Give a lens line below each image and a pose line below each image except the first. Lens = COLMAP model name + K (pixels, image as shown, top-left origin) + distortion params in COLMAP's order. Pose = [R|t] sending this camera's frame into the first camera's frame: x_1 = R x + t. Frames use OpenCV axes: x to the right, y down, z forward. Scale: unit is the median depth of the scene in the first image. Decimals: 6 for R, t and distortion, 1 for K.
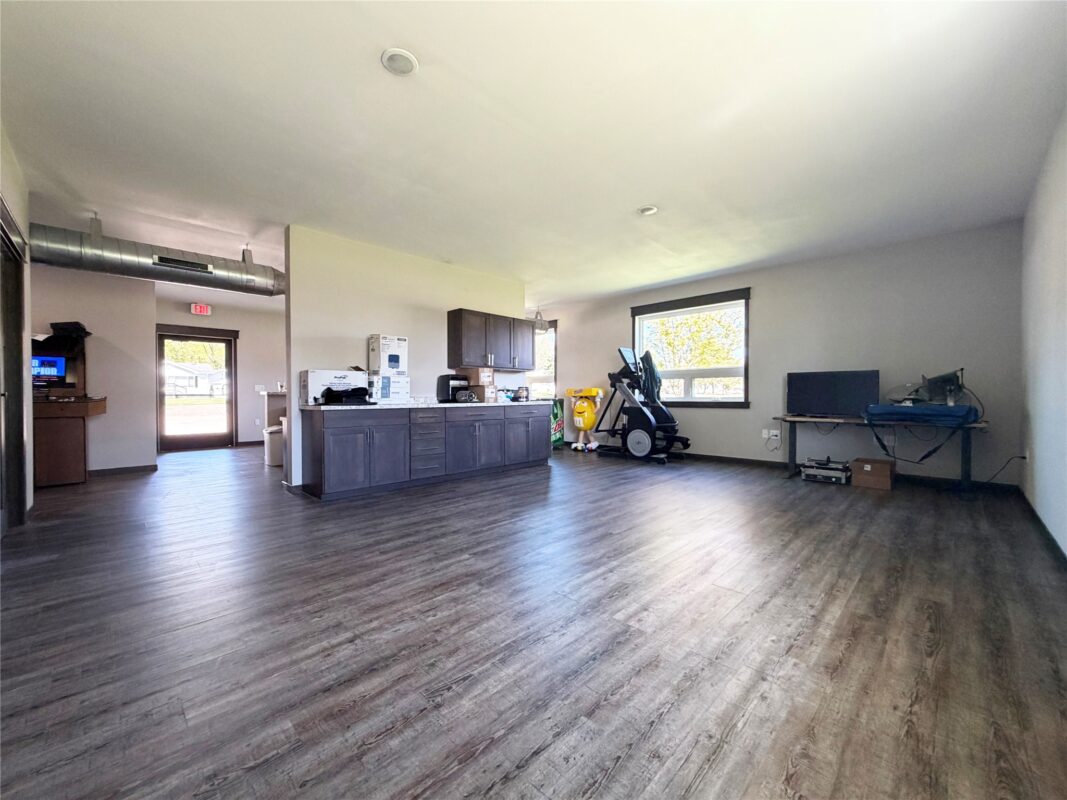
lens RADIAL K [[428.7, 0, 538.6], [0, 428.7, 399.9], [0, 0, 1]] dist [-0.000865, 0.000124]
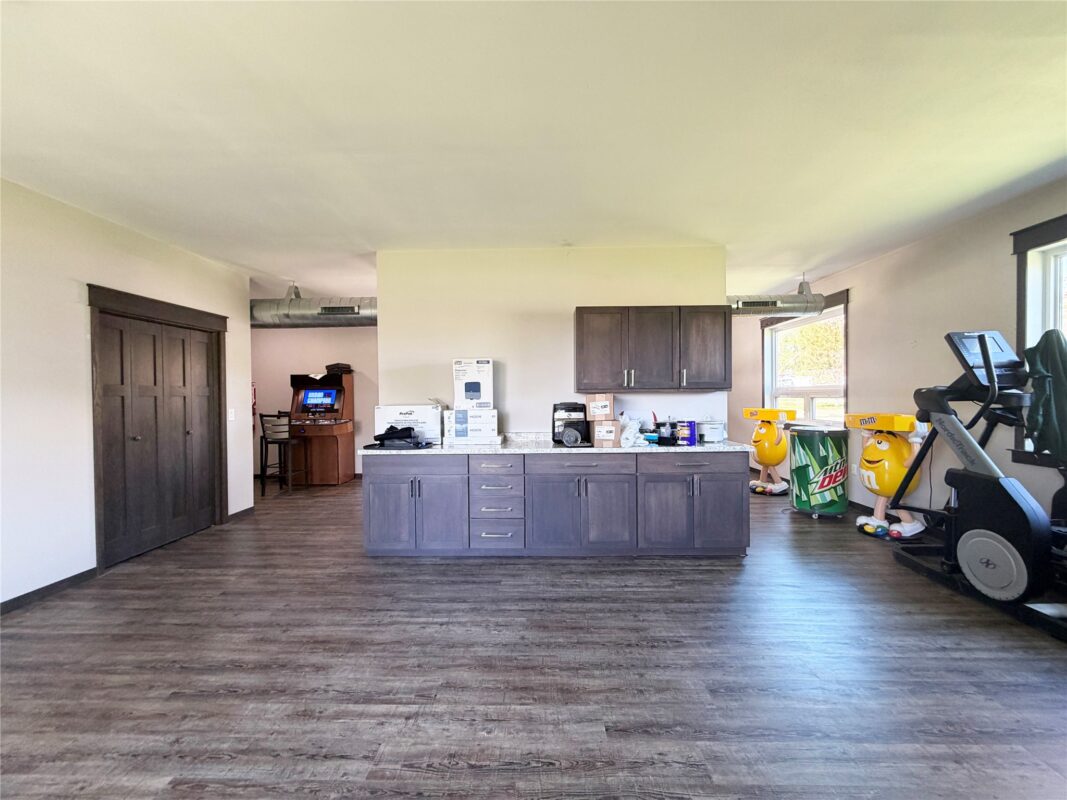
lens RADIAL K [[428.7, 0, 538.6], [0, 428.7, 399.9], [0, 0, 1]] dist [-0.000865, 0.000124]
pose [[0.681332, 0.006670, -0.731944, 0.287243], [-0.000102, 0.999959, 0.009018, -0.070960], [0.731974, -0.006069, 0.681305, 0.489300]]
